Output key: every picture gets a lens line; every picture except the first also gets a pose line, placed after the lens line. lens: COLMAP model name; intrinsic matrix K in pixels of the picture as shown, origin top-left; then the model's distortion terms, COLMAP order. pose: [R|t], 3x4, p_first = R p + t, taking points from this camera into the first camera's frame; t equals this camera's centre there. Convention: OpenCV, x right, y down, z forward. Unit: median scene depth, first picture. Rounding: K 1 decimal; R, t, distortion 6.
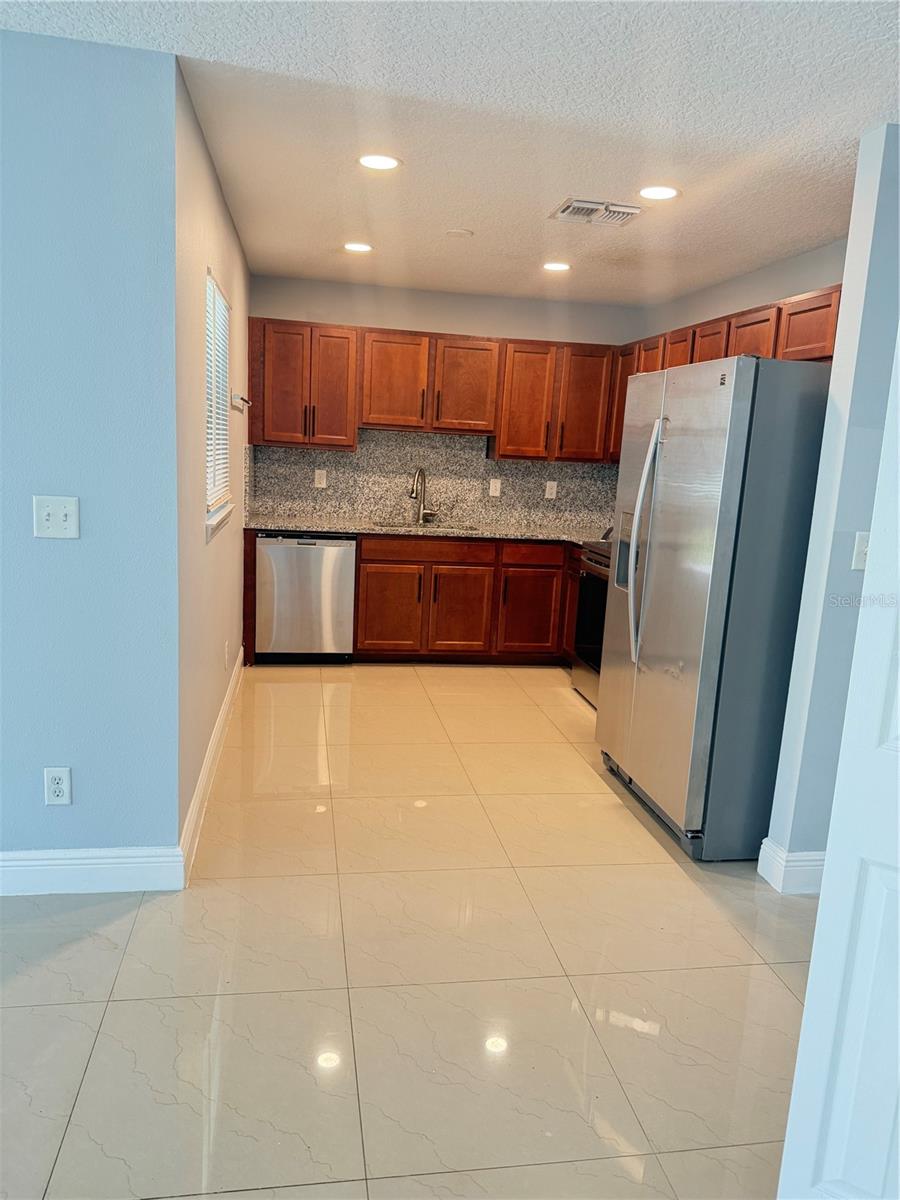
lens RADIAL K [[839.8, 0, 450.0], [0, 839.8, 600.0], [0, 0, 1]] dist [0.183615, -0.415606]
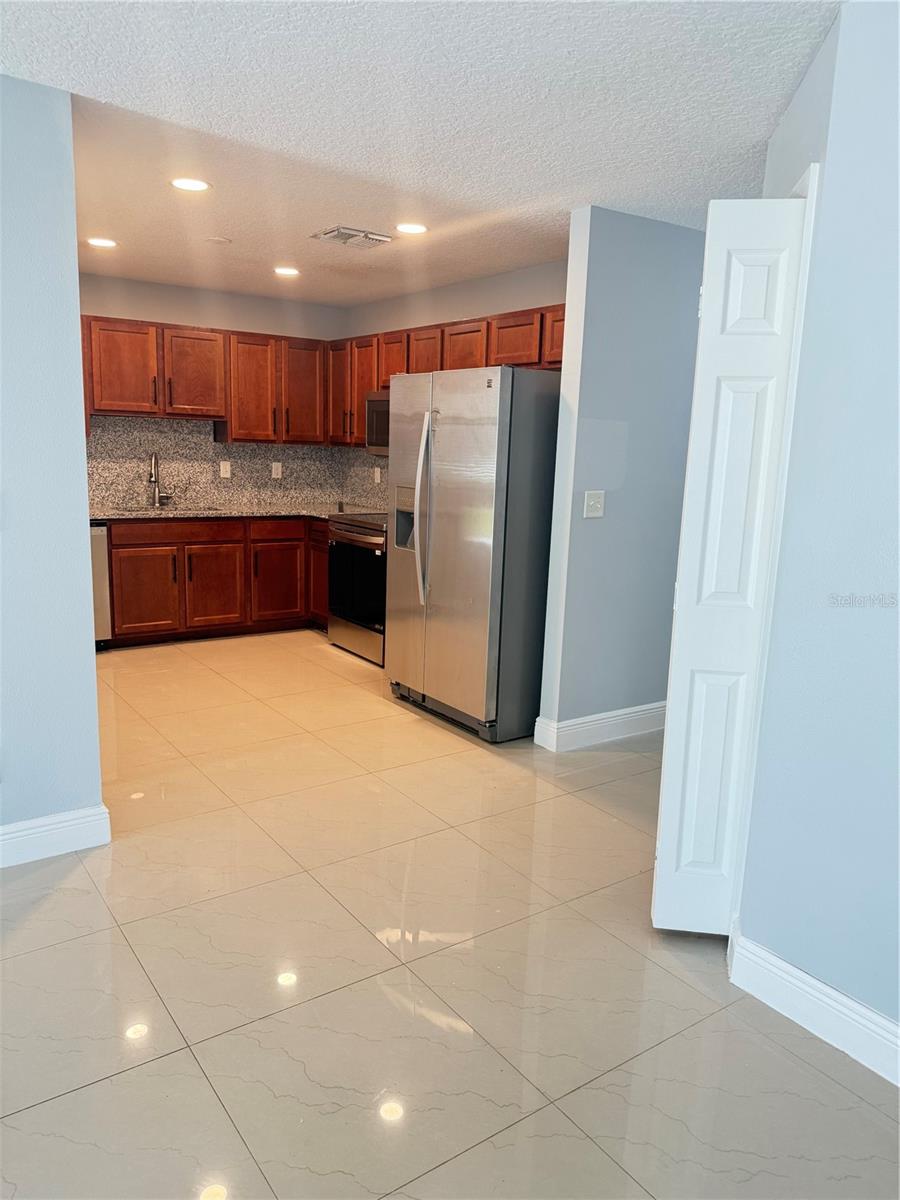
lens RADIAL K [[839.8, 0, 450.0], [0, 839.8, 600.0], [0, 0, 1]] dist [0.183615, -0.415606]
pose [[0.899679, -0.103561, 0.424091, -0.176970], [0.093102, 0.994622, 0.045373, 0.008193], [-0.426510, -0.001338, 0.904482, -0.095636]]
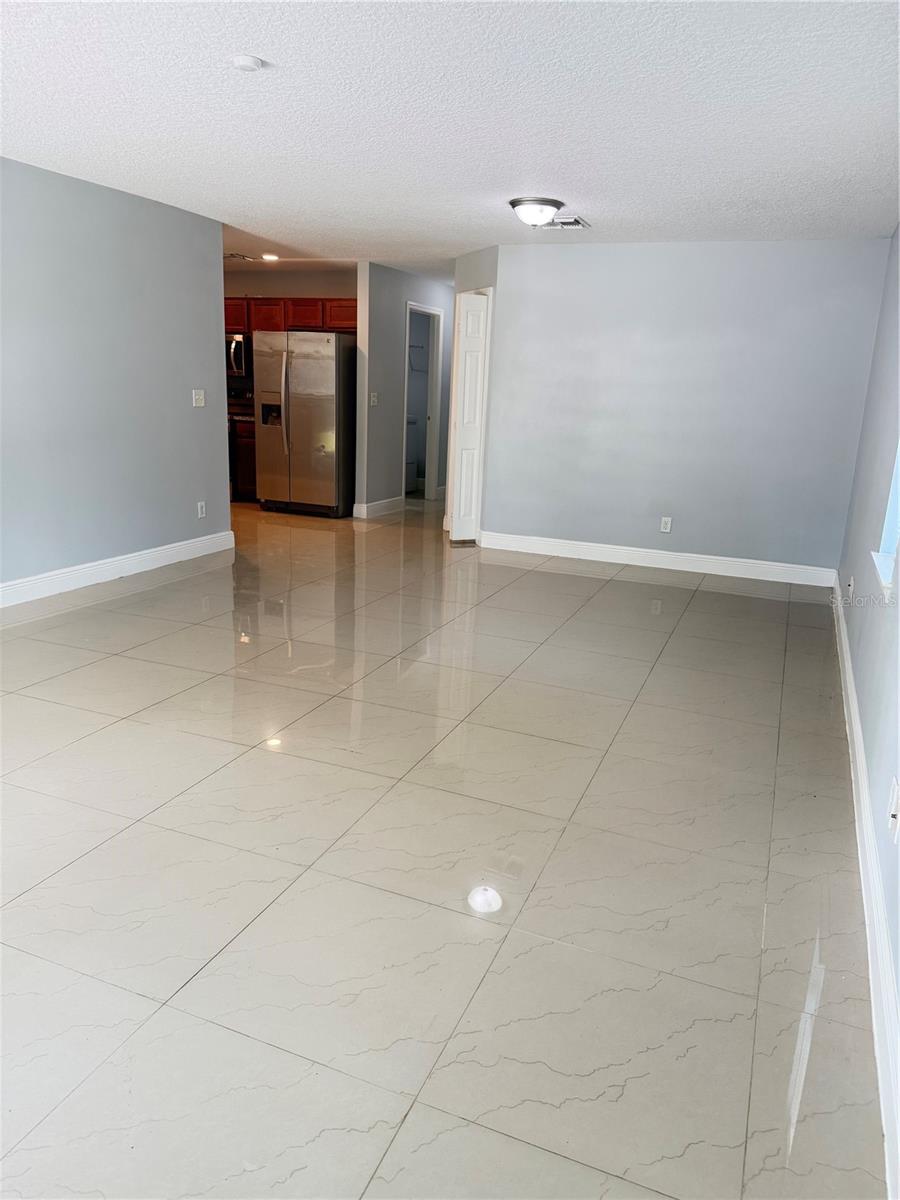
lens RADIAL K [[839.8, 0, 450.0], [0, 839.8, 600.0], [0, 0, 1]] dist [0.183615, -0.415606]
pose [[0.535095, -0.245726, 0.808265, -1.032400], [0.144126, 0.969289, 0.199265, 0.038544], [-0.832407, 0.009866, 0.554077, -0.475444]]
